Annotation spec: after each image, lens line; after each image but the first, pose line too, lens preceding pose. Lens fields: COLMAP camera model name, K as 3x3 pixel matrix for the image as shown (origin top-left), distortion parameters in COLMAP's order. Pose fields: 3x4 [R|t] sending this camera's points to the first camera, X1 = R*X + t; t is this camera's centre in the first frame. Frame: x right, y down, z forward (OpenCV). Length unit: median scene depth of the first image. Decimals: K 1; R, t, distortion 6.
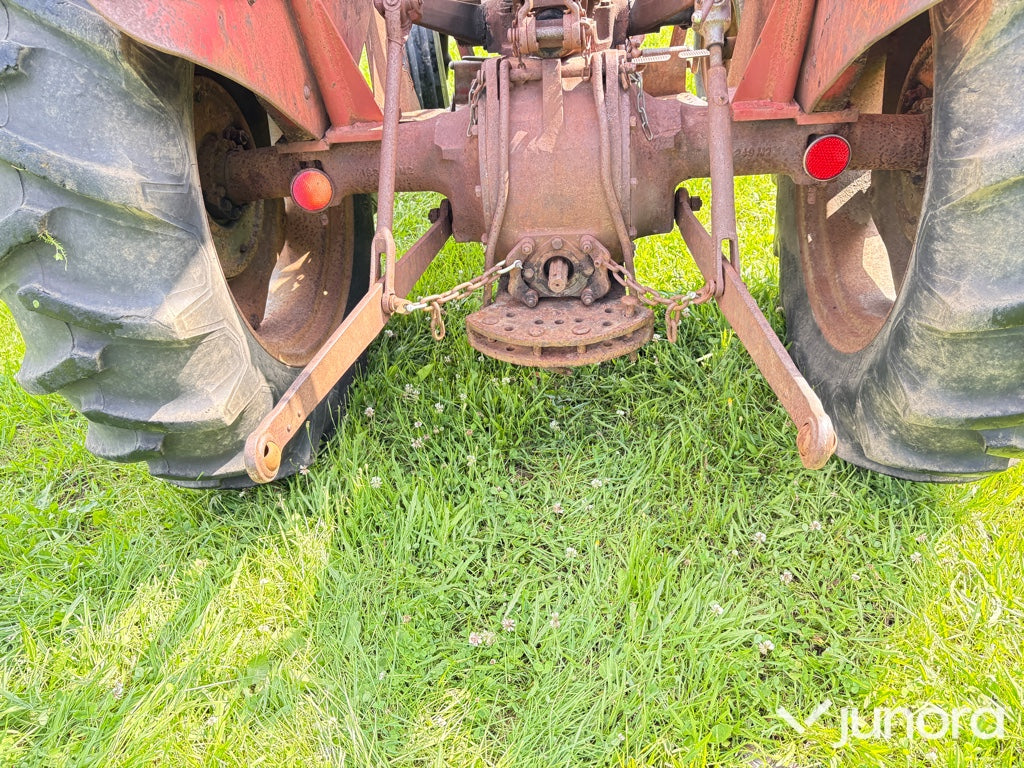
lens RADIAL K [[777.8, 0, 528.8], [0, 777.8, 384.2], [0, 0, 1]] dist [0.042873, -0.050027]
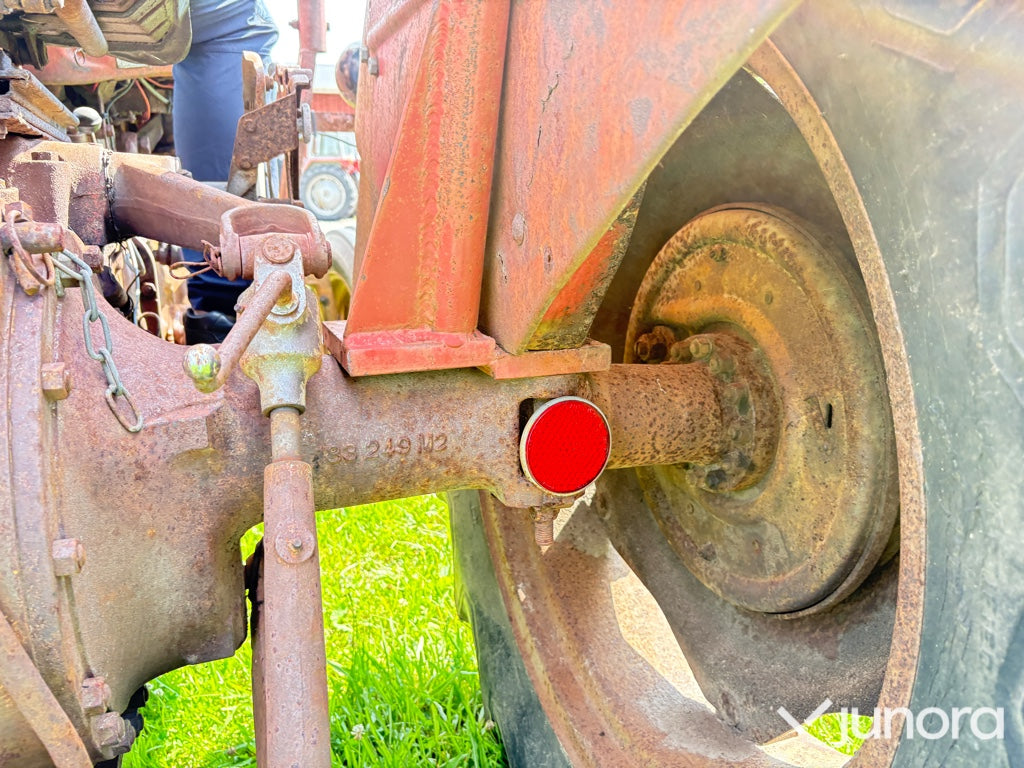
lens RADIAL K [[777.8, 0, 508.7], [0, 777.8, 380.9], [0, 0, 1]] dist [0.042873, -0.050027]
pose [[0.912354, -0.028656, 0.408397, 0.137964], [0.184506, 0.919279, -0.347683, -0.143691], [-0.365468, 0.392562, 0.843995, 0.510956]]
